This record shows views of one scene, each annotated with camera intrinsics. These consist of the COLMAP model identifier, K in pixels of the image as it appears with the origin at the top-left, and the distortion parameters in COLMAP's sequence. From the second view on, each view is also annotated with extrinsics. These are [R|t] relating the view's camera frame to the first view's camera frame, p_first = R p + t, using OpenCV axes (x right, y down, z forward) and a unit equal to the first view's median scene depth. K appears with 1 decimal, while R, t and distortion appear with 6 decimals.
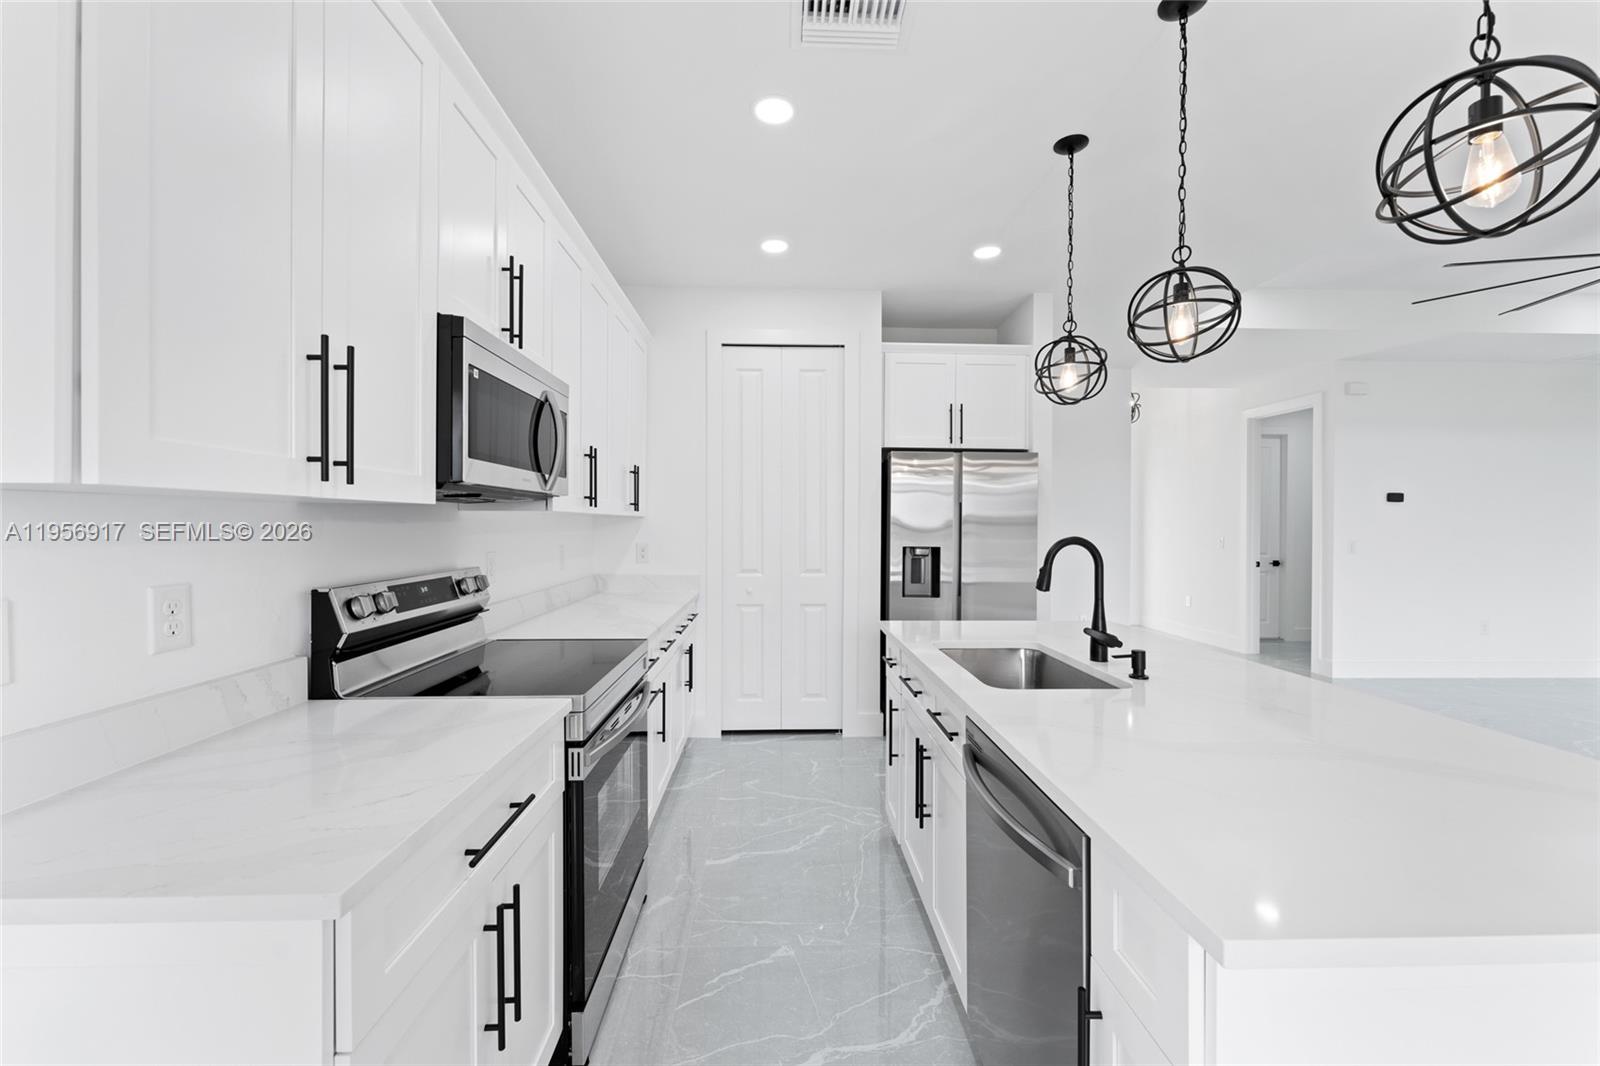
lens RADIAL K [[643.3, 0, 798.8], [0, 643.3, 519.1], [0, 0, 1]] dist [-0.003290, -0.000276]
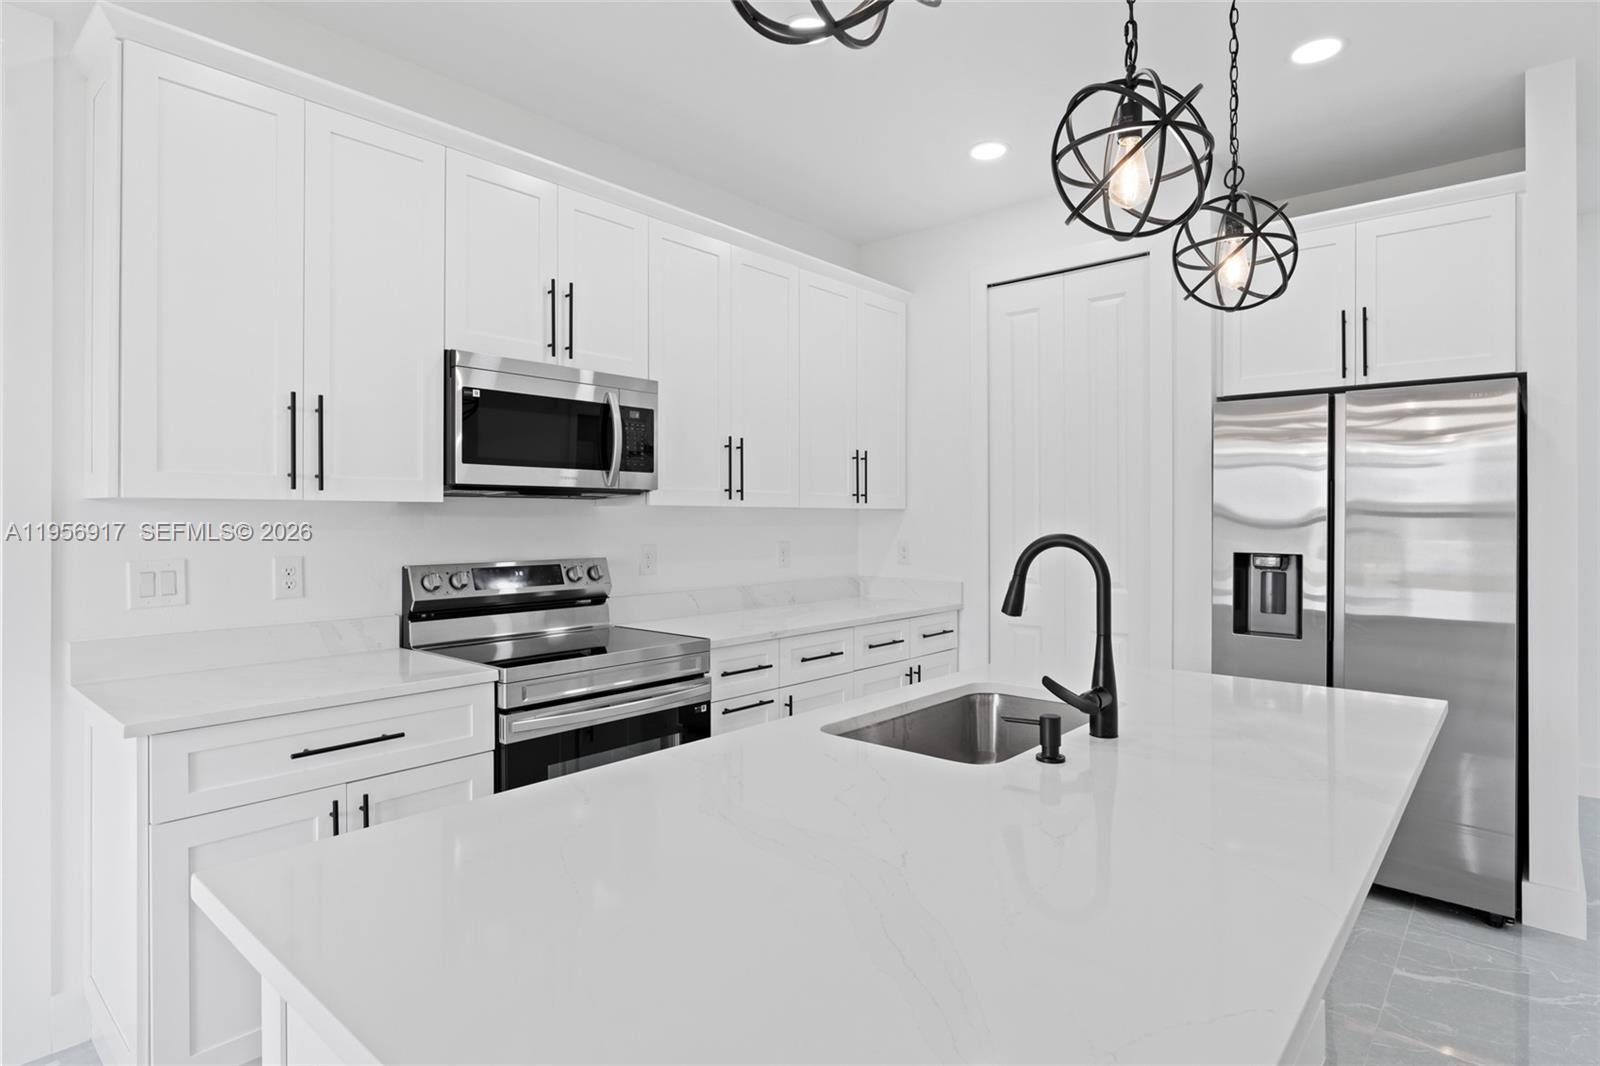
lens RADIAL K [[842.2, 0, 791.1], [0, 842.2, 511.7], [0, 0, 1]] dist [-0.009024, -0.000165]
pose [[0.726249, -0.008886, -0.687374, 0.826000], [0.007424, 0.999960, -0.005083, 0.006472], [0.687392, -0.001412, 0.726286, 0.213998]]
